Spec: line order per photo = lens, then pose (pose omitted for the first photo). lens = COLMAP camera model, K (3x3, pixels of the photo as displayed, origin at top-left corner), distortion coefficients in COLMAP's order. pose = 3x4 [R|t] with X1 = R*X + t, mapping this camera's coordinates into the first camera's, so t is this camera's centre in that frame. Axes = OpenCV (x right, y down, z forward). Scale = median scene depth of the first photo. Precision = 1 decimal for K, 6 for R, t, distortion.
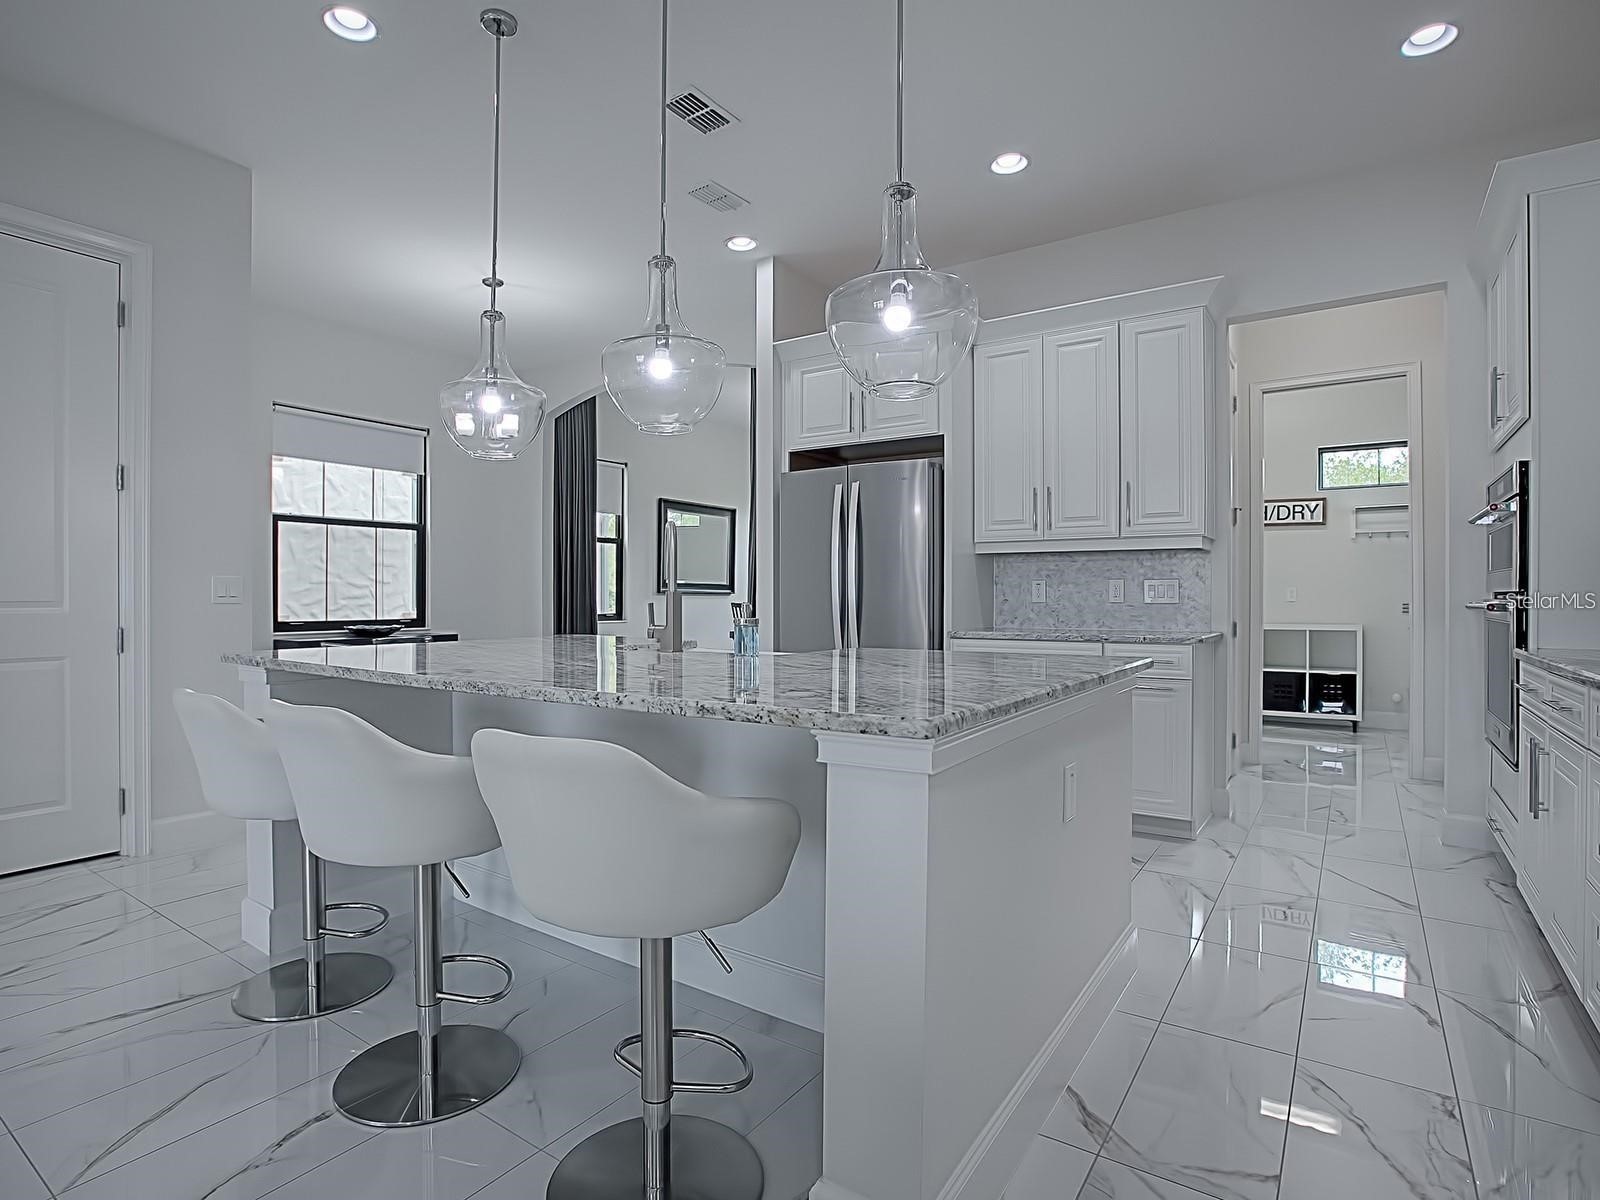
lens RADIAL K [[826.7, 0, 791.9], [0, 826.7, 600.1], [0, 0, 1]] dist [-0.039299, 0.008639]
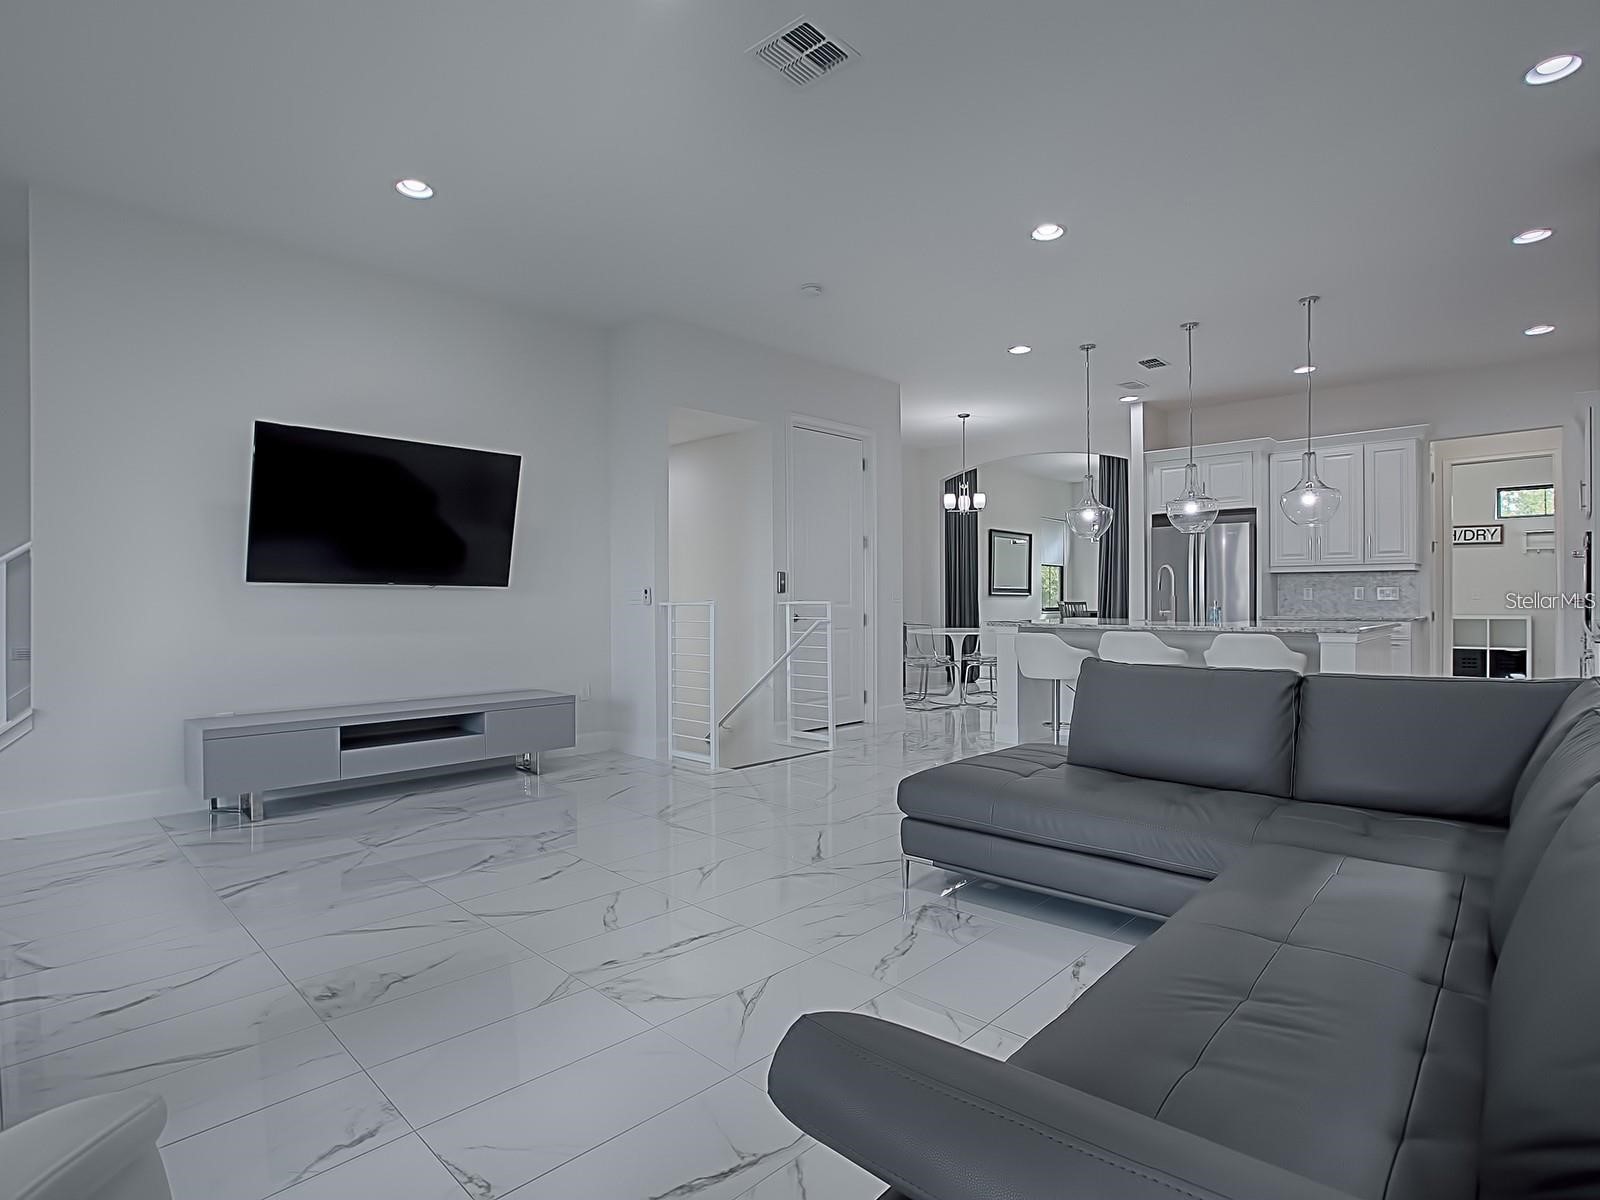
lens RADIAL K [[826.7, 0, 789.9], [0, 826.7, 601.4], [0, 0, 1]] dist [-0.039299, 0.008639]
pose [[0.986259, -0.004451, -0.165145, -0.470746], [0.004466, 0.999990, -0.000284, 0.000562], [0.165145, -0.000457, 0.986269, -0.826562]]
